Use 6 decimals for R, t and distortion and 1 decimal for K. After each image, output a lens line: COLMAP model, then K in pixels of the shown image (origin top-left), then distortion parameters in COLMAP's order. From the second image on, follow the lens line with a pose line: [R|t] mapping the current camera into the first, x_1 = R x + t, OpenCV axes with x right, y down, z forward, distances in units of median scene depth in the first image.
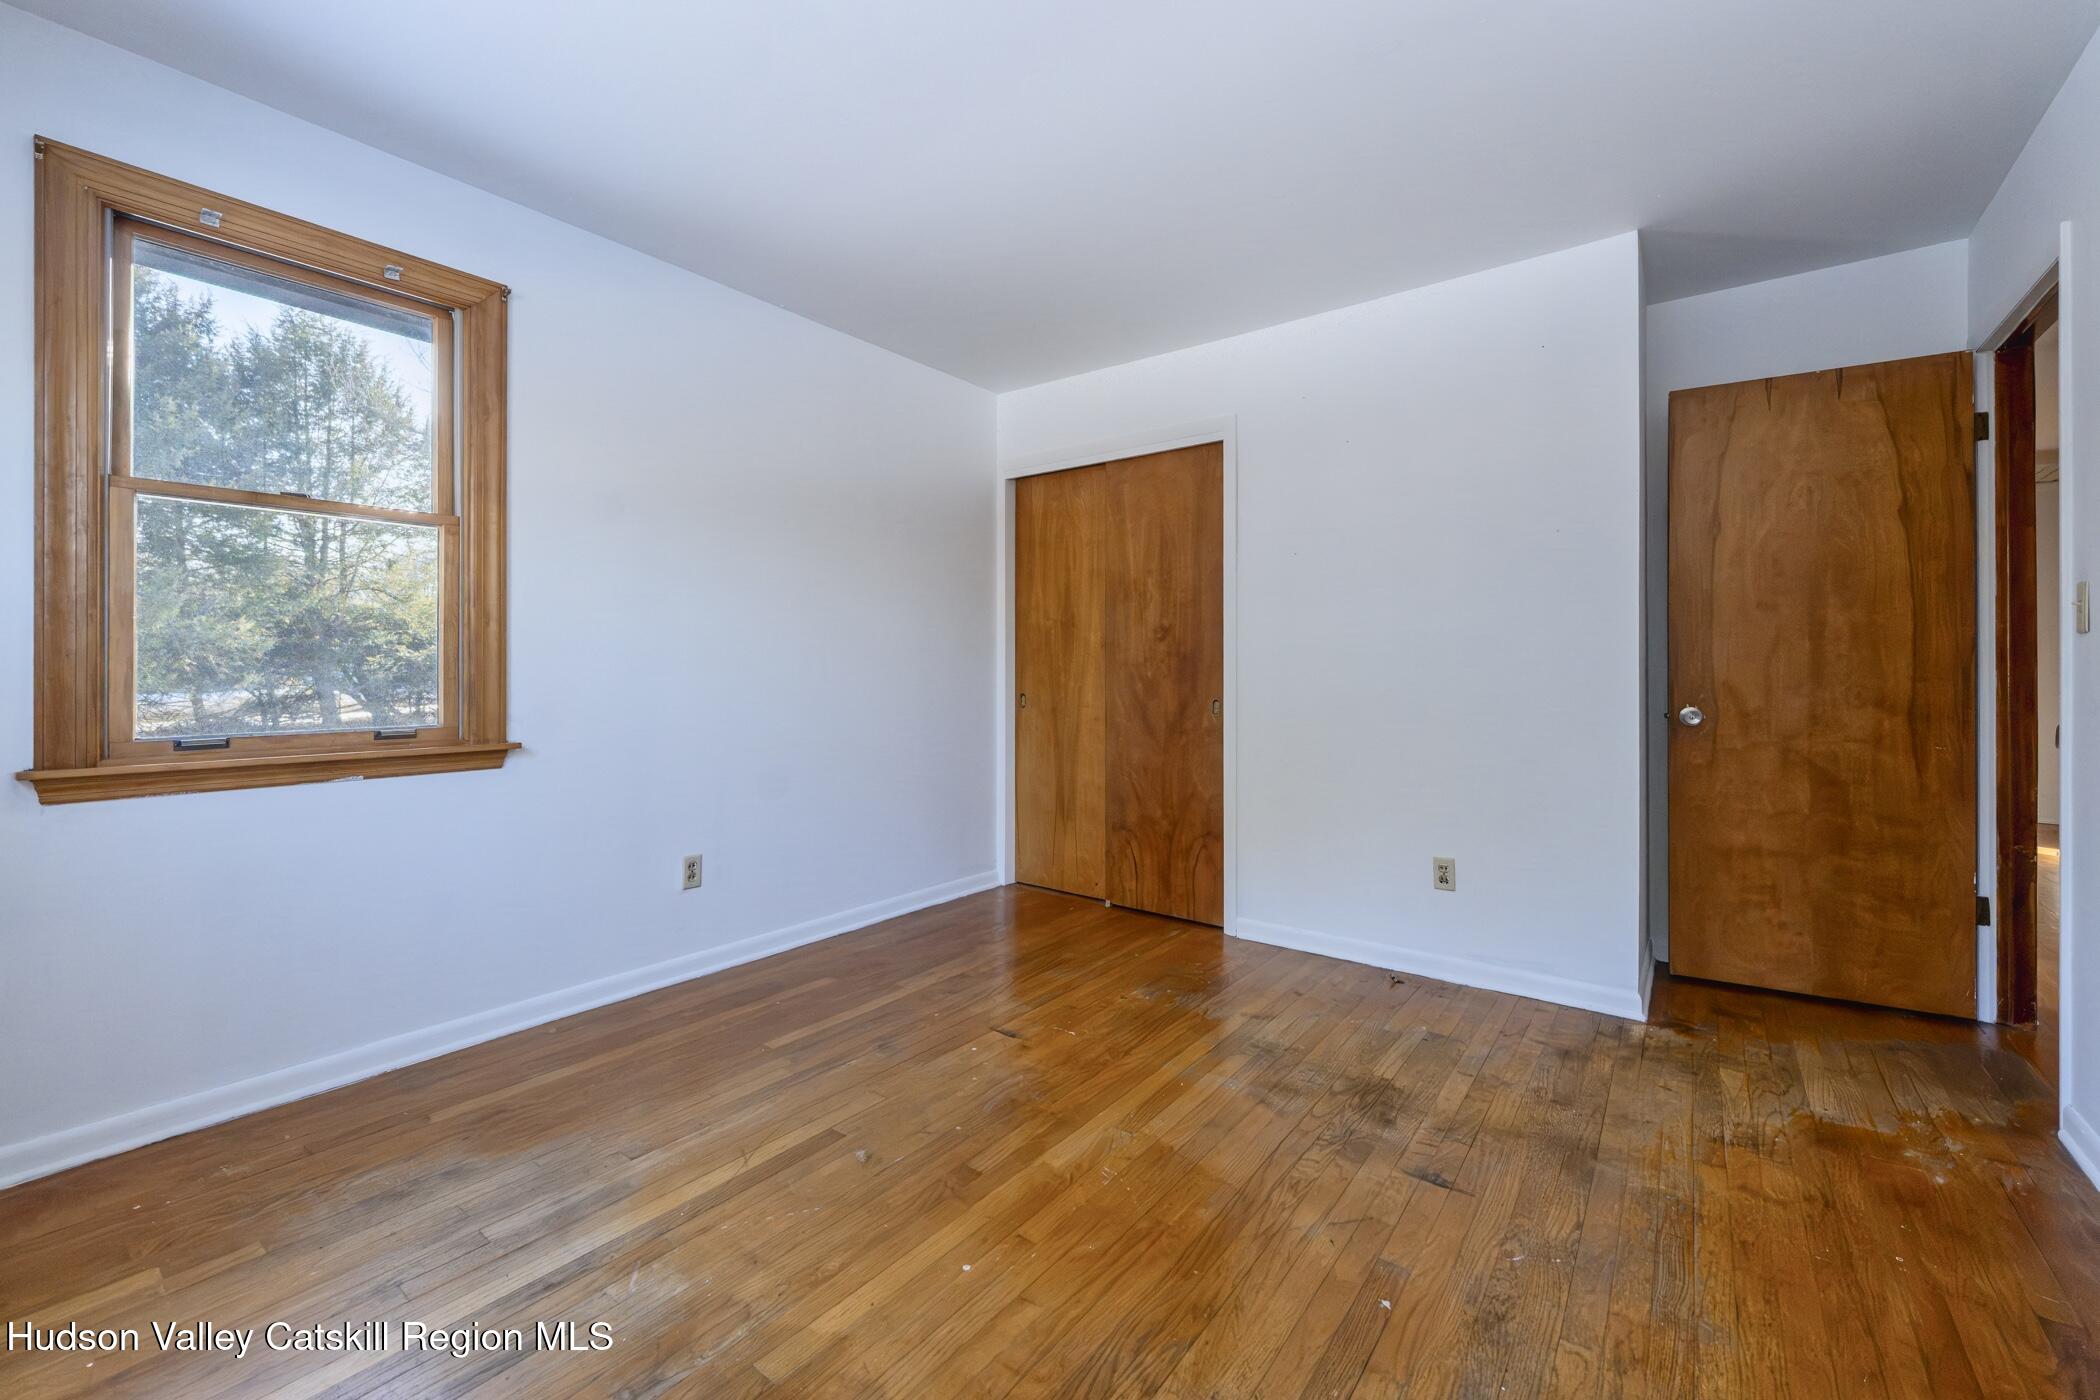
lens RADIAL K [[866.6, 0, 1051.6], [0, 866.6, 667.6], [0, 0, 1]] dist [-0.000251, 0.000135]
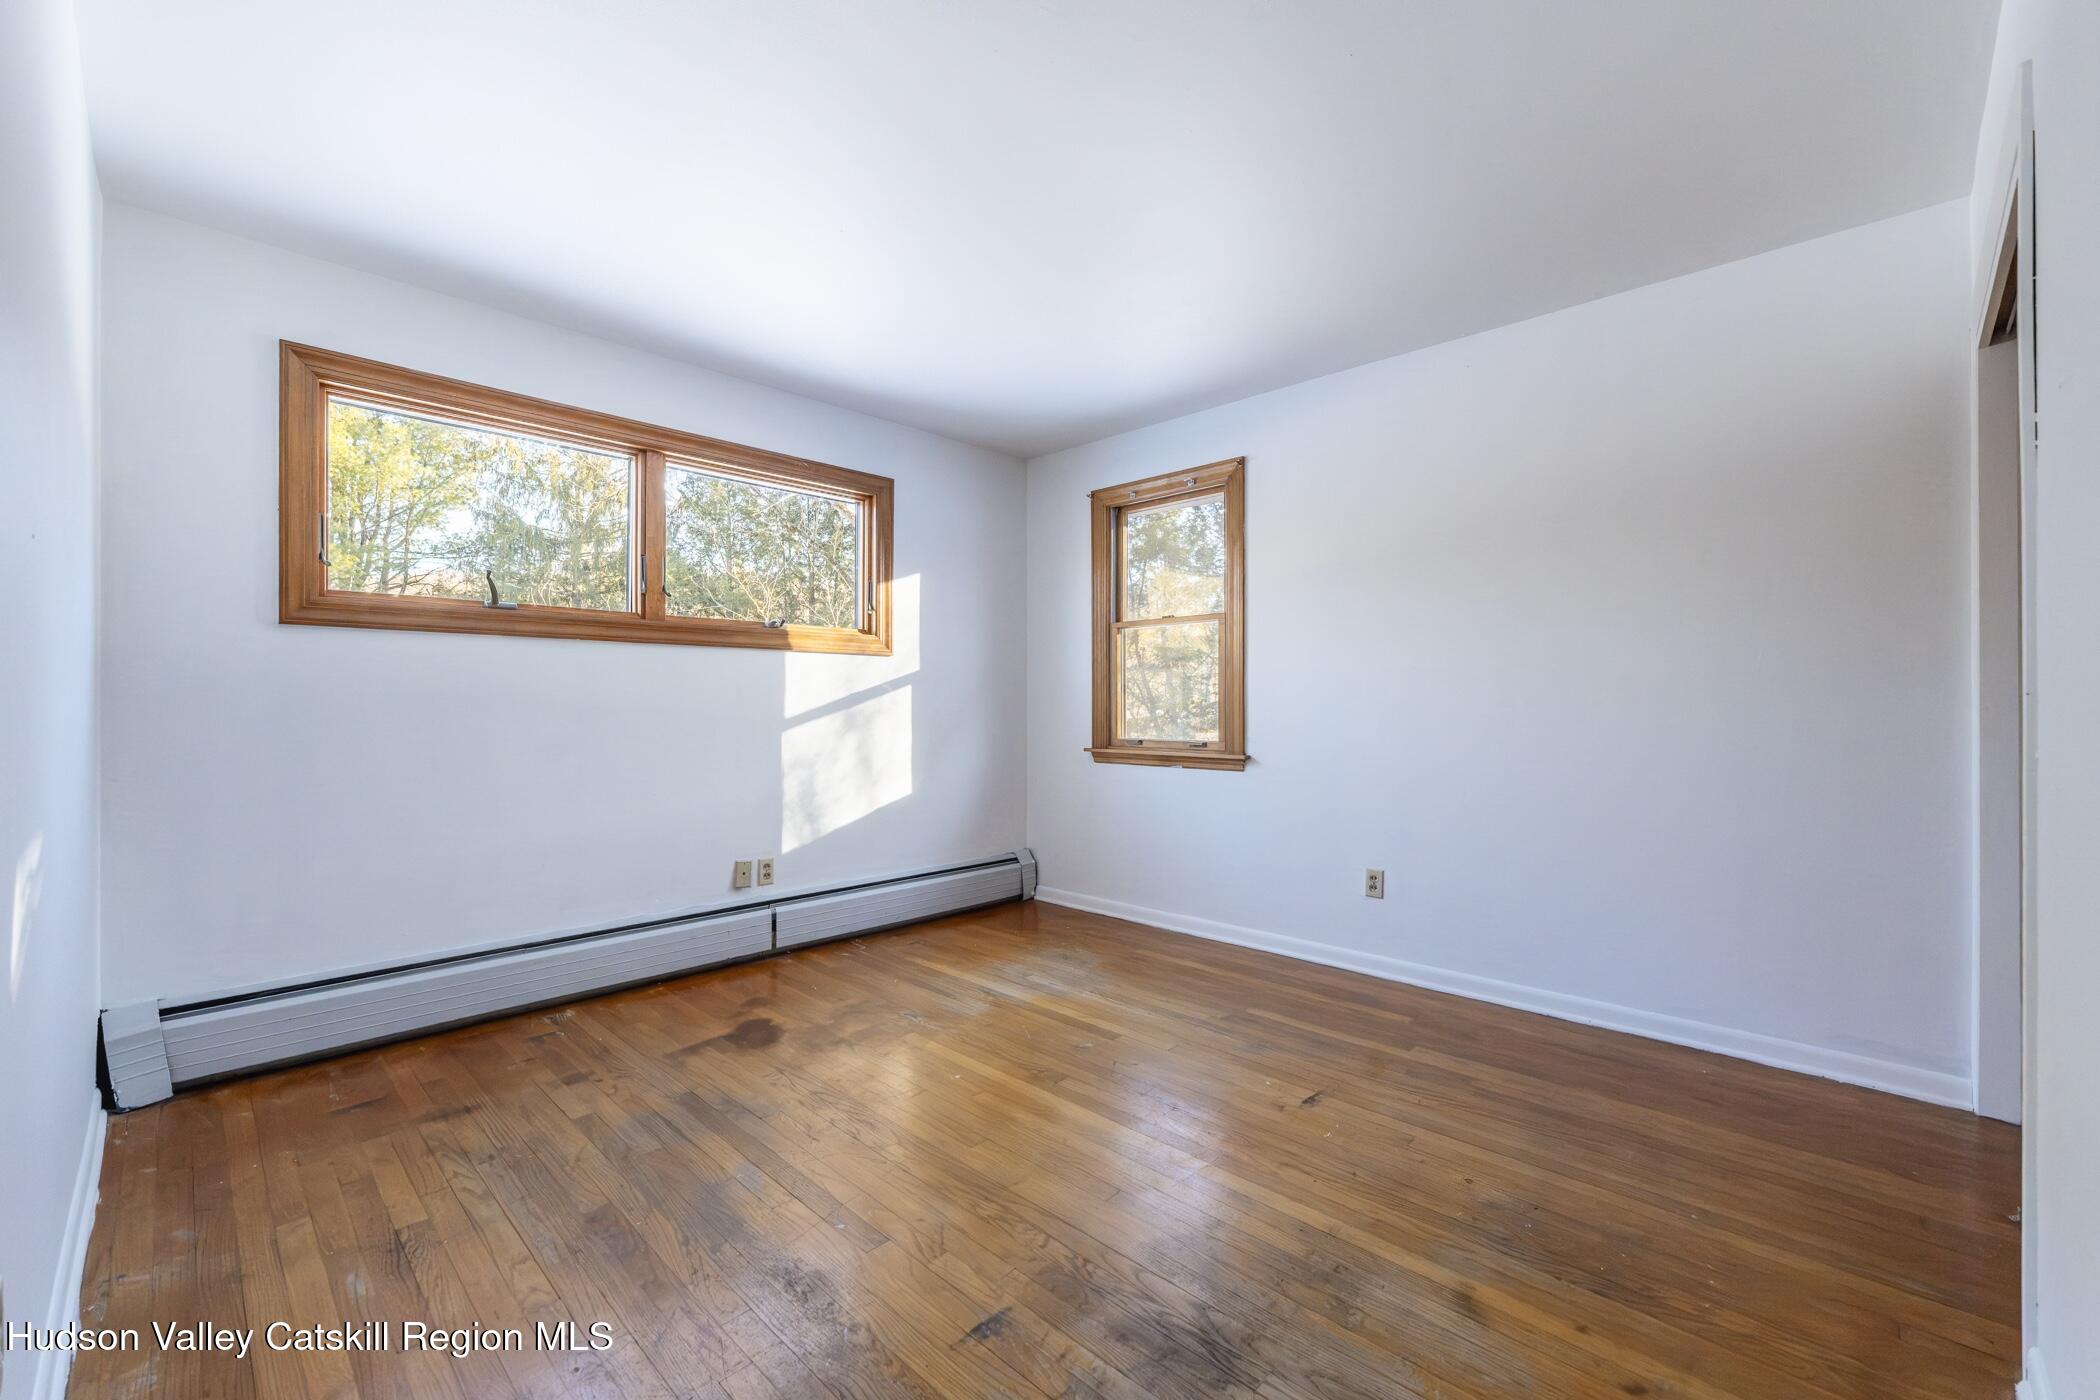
lens RADIAL K [[864.9, 0, 1060.2], [0, 864.9, 707.2], [0, 0, 1]] dist [0.000198, -0.000037]
pose [[-0.118288, 0.005402, -0.992965, 0.944325], [0.002817, 0.999983, 0.005104, -0.007411], [0.992975, -0.002193, -0.118301, 0.877304]]
